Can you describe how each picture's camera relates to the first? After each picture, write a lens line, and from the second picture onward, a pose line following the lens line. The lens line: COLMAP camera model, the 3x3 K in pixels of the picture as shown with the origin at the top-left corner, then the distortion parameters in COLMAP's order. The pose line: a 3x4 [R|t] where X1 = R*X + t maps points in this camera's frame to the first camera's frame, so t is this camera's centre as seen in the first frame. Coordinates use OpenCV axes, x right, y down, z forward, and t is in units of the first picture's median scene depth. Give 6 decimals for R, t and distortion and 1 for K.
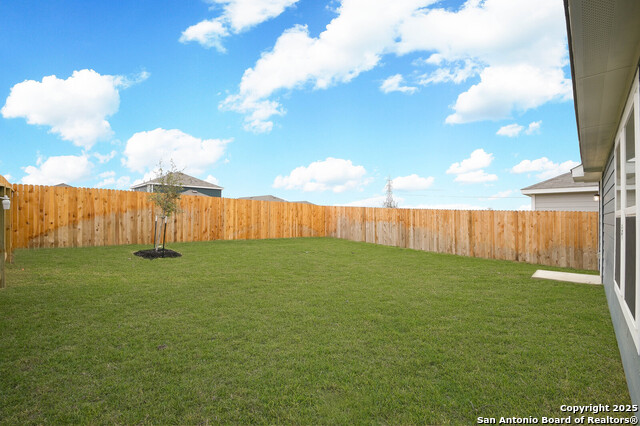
lens RADIAL K [[281.6, 0, 320.1], [0, 281.6, 214.8], [0, 0, 1]] dist [0.002501, -0.003264]
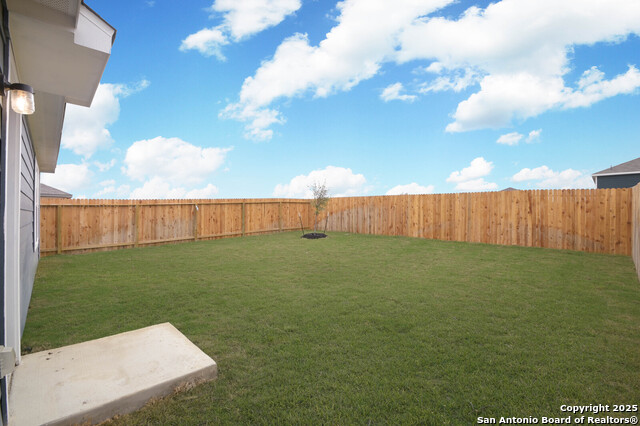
lens RADIAL K [[281.6, 0, 319.1], [0, 281.6, 215.2], [0, 0, 1]] dist [0.002501, -0.003264]
pose [[-0.045933, -0.002194, -0.998942, 0.648562], [0.005237, 0.999983, -0.002437, 0.013339], [0.998931, -0.005343, -0.045921, 0.696273]]
